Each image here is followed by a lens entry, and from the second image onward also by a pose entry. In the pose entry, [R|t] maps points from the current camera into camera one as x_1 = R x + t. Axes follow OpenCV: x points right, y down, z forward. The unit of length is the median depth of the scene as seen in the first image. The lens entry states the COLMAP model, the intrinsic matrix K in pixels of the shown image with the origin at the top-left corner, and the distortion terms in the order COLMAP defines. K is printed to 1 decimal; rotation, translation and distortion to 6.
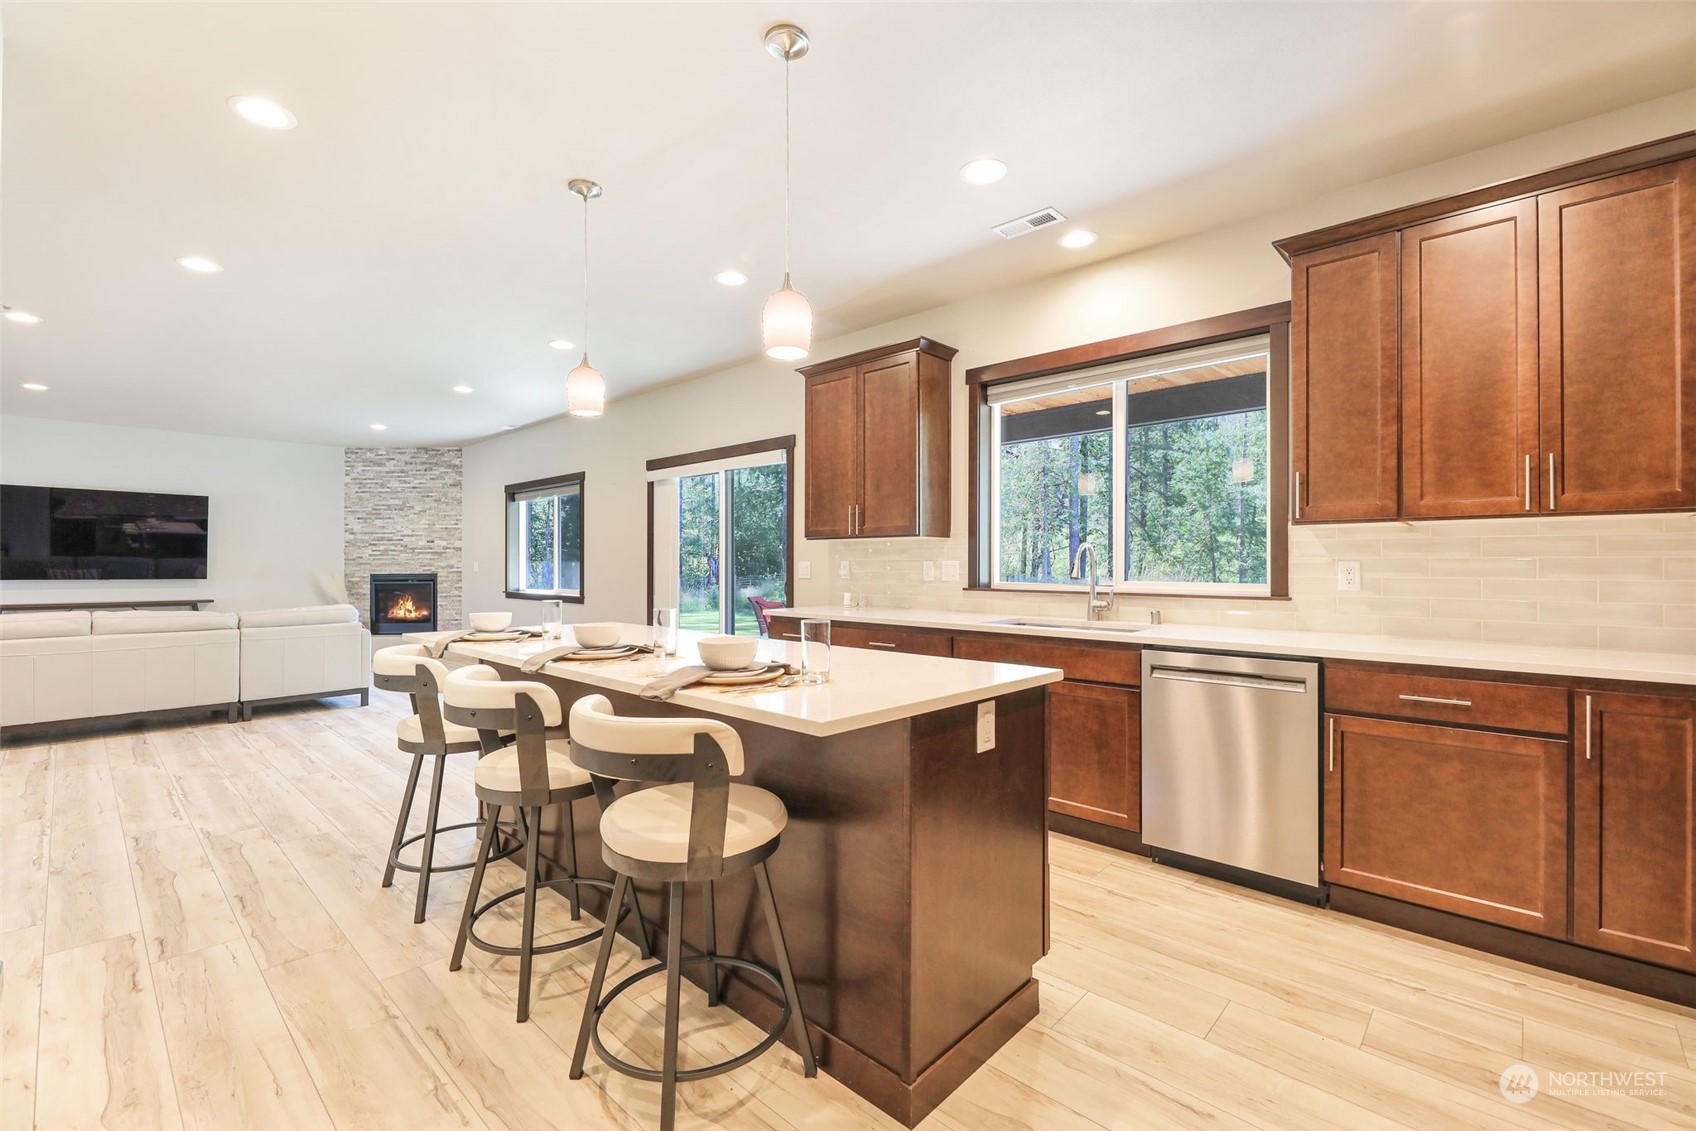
lens RADIAL K [[729.8, 0, 845.9], [0, 729.8, 561.1], [0, 0, 1]] dist [0.000949, -0.000399]
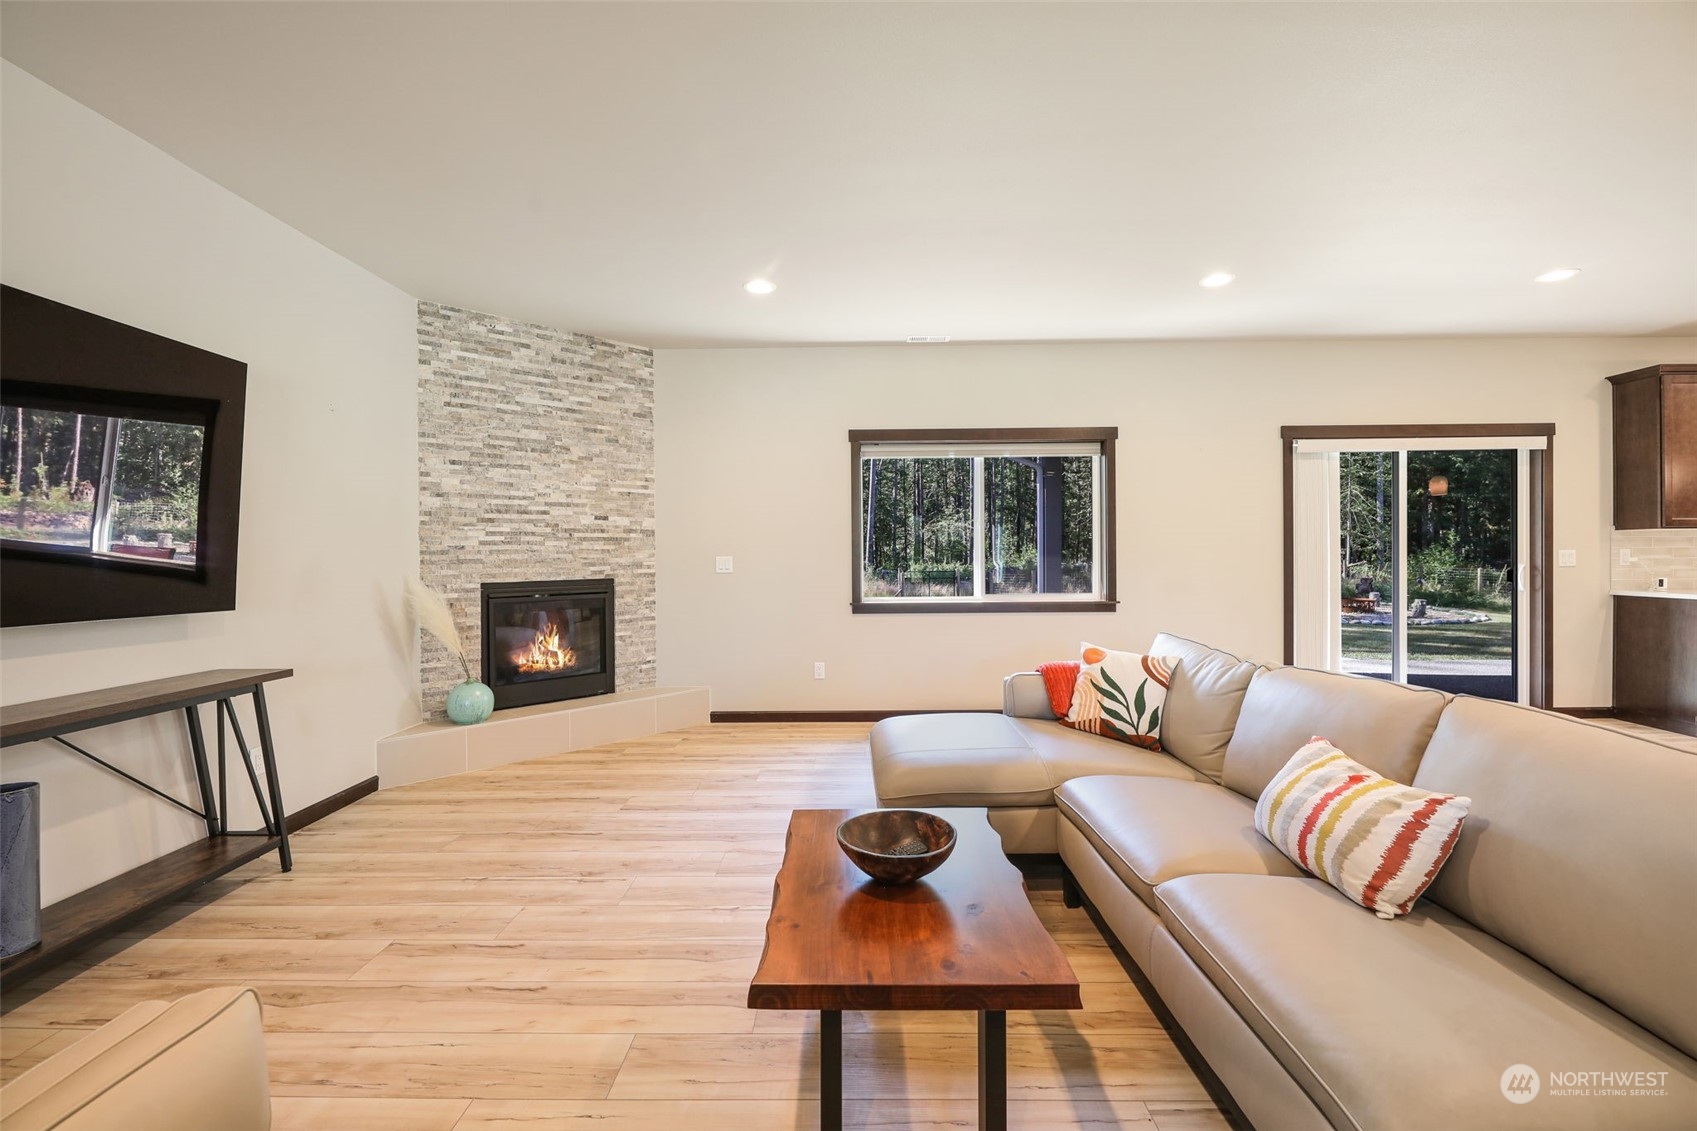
lens RADIAL K [[730.3, 0, 846.4], [0, 730.3, 561.1], [0, 0, 1]] dist [0.000949, -0.000399]
pose [[0.737071, -0.010193, 0.675739, -0.794691], [0.005996, 0.999946, 0.008543, 0.000821], [-0.675789, -0.002245, 0.737092, 0.497174]]
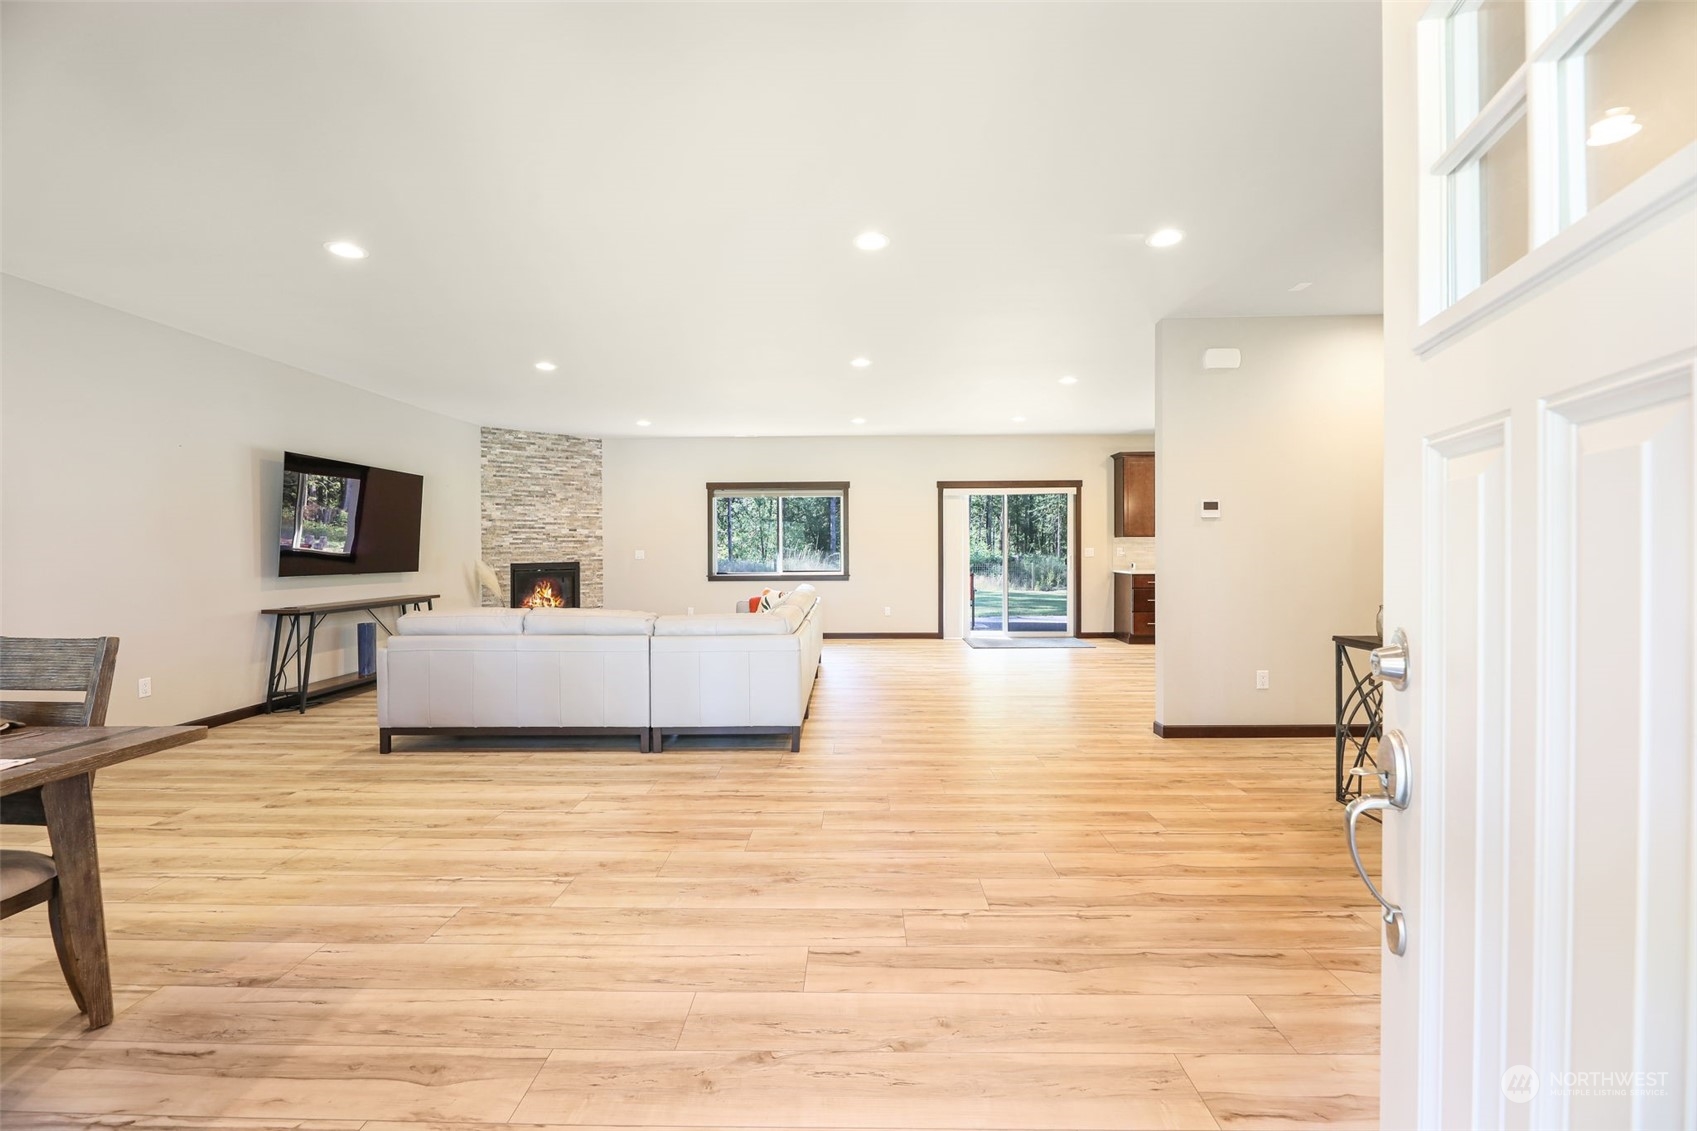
lens RADIAL K [[705.2, 0, 845.7], [0, 705.2, 554.7], [0, 0, 1]] dist [0.000096, -0.000072]
pose [[0.740910, -0.010347, 0.671525, -0.941893], [0.003732, 0.999929, 0.011290, -0.002509], [-0.671594, -0.005859, 0.740896, 0.035522]]
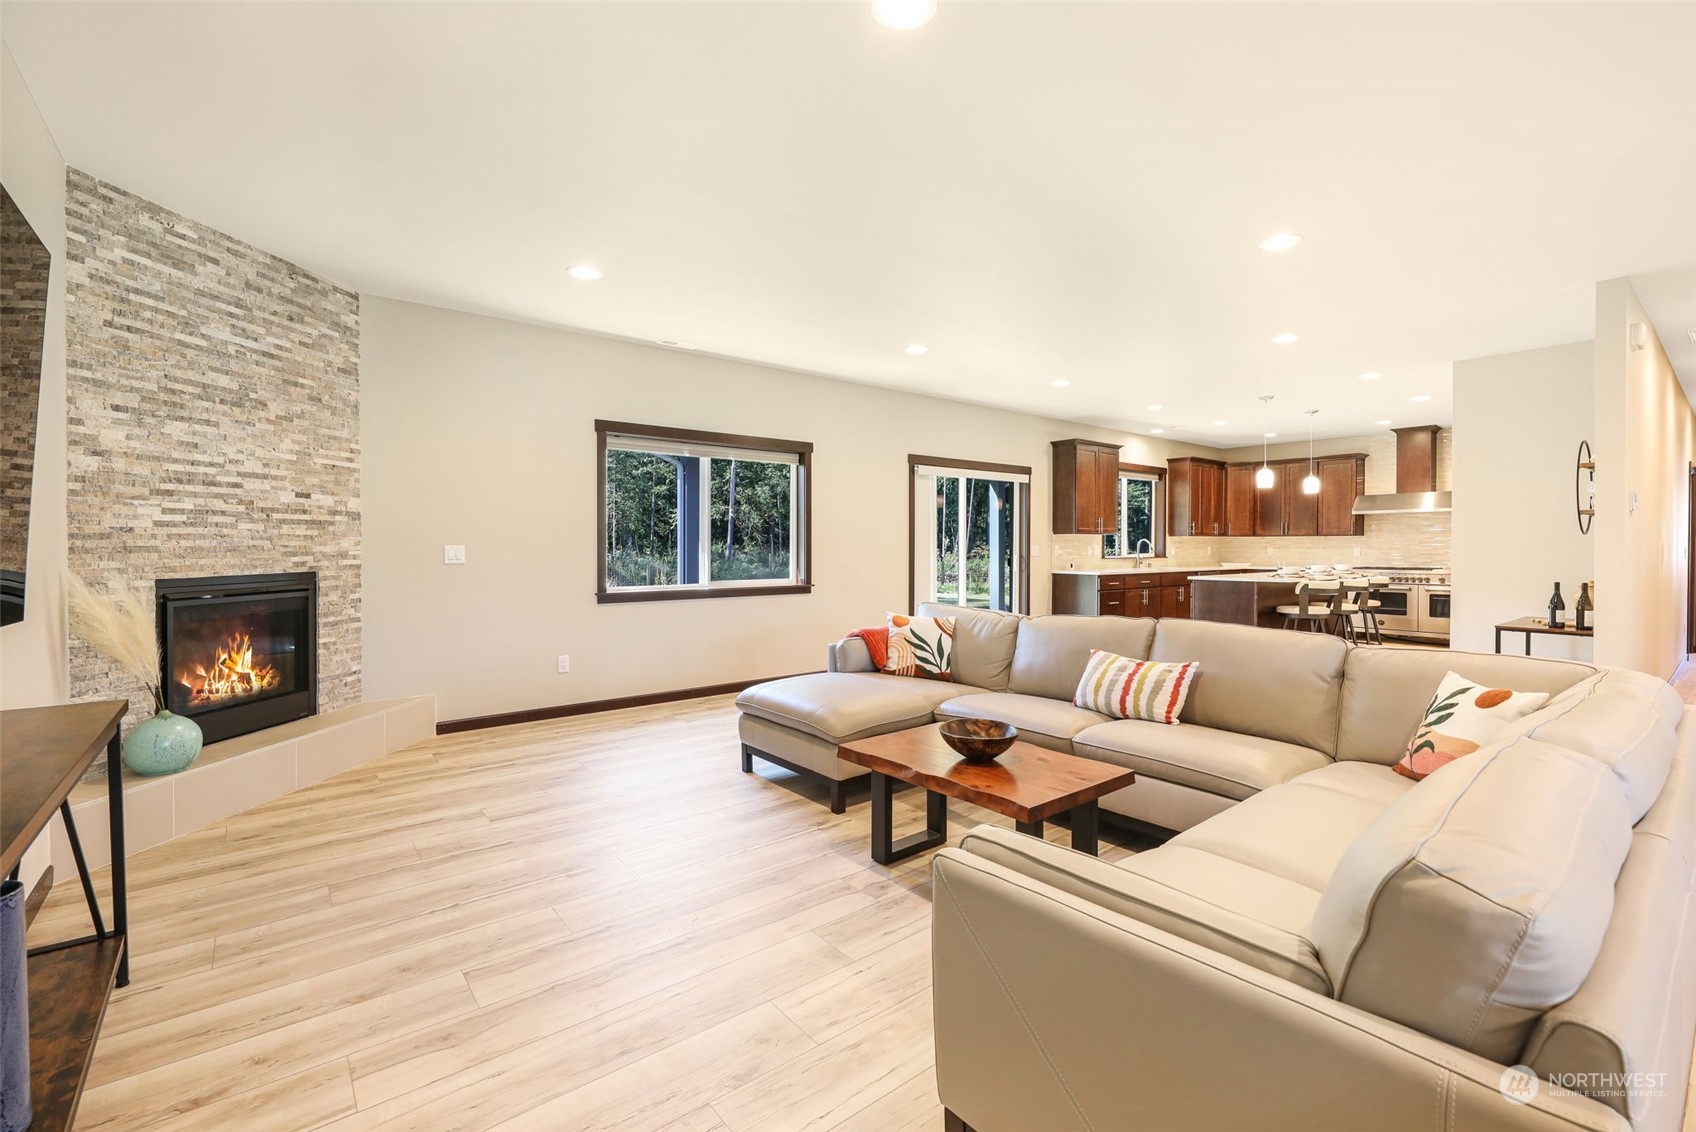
lens RADIAL K [[742.2, 0, 858.9], [0, 742.2, 554.8], [0, 0, 1]] dist [-0.000870, -0.000548]
pose [[0.124167, -0.012021, 0.992188, -0.949405], [-0.003342, 0.999916, 0.012532, 0.000725], [-0.992256, -0.004872, 0.124117, 0.635998]]
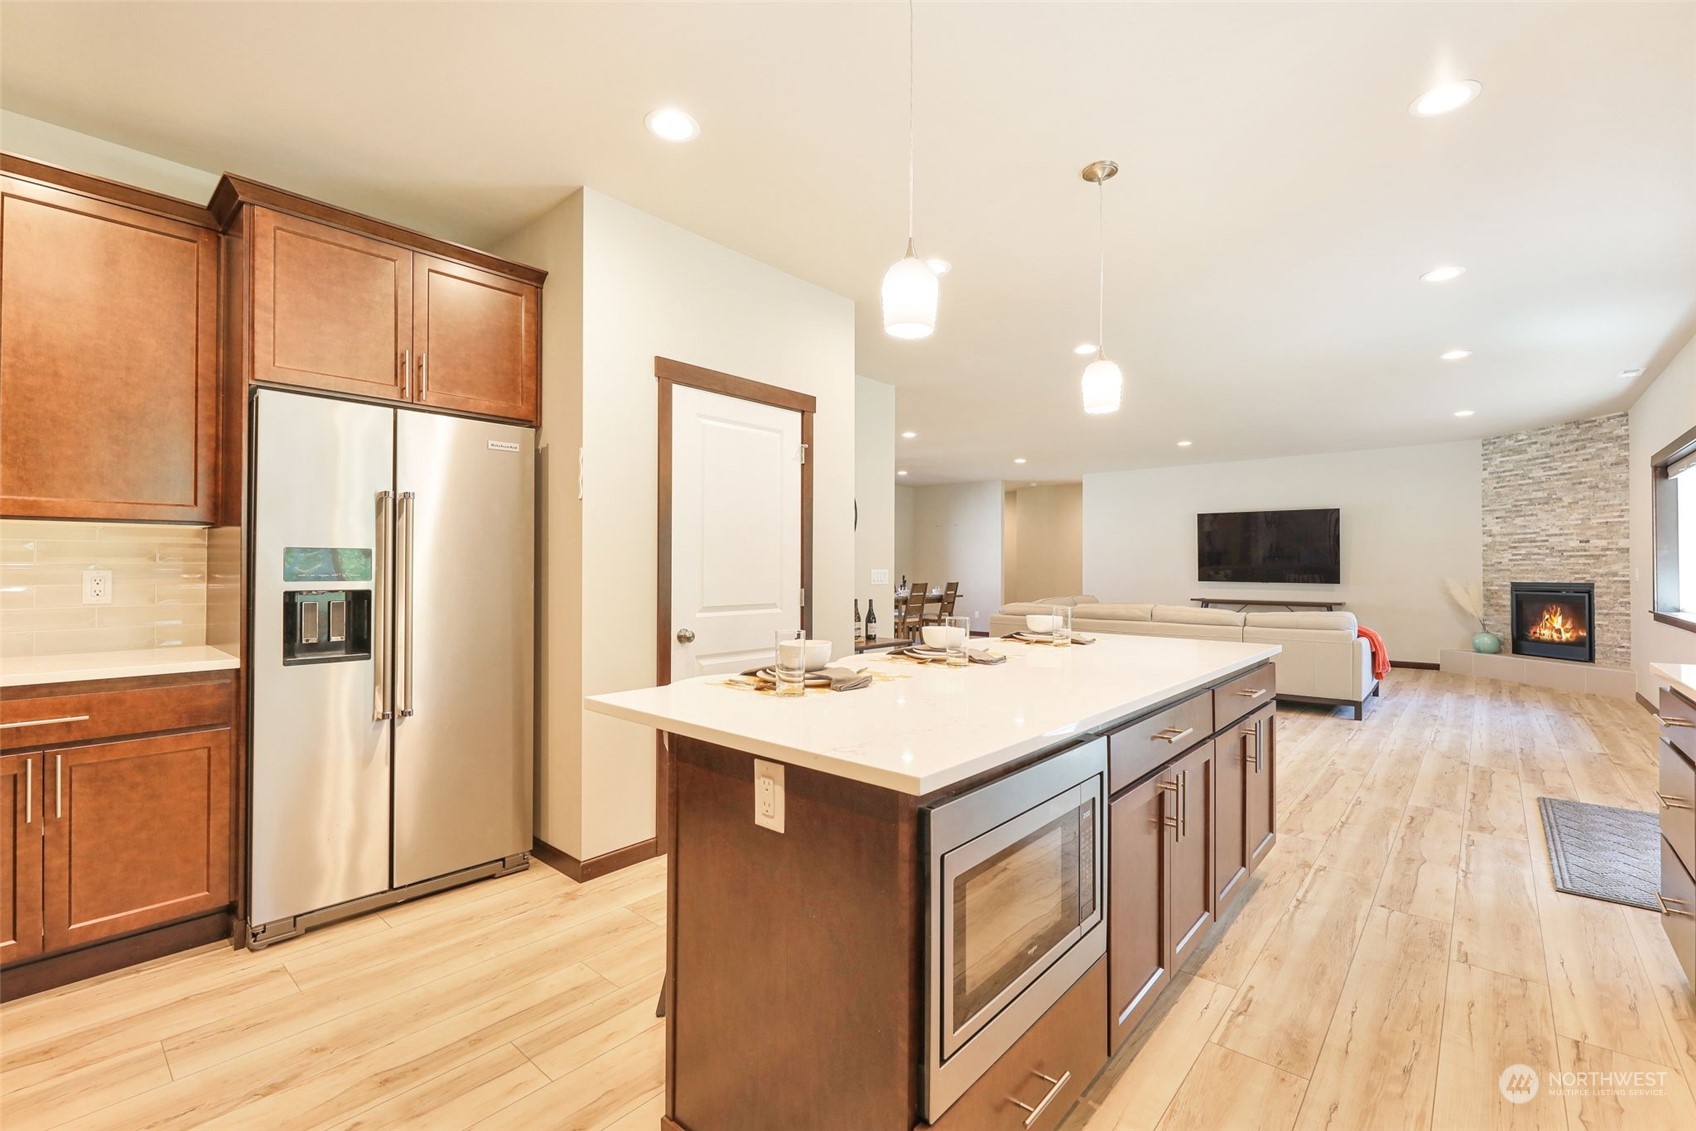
lens RADIAL K [[729.8, 0, 845.9], [0, 729.8, 561.1], [0, 0, 1]] dist [0.000949, -0.000399]
pose [[0.026820, -0.010160, -0.999589, 0.177902], [0.002133, 0.999947, -0.010107, -0.000007], [0.999638, -0.001861, 0.026840, 0.203364]]
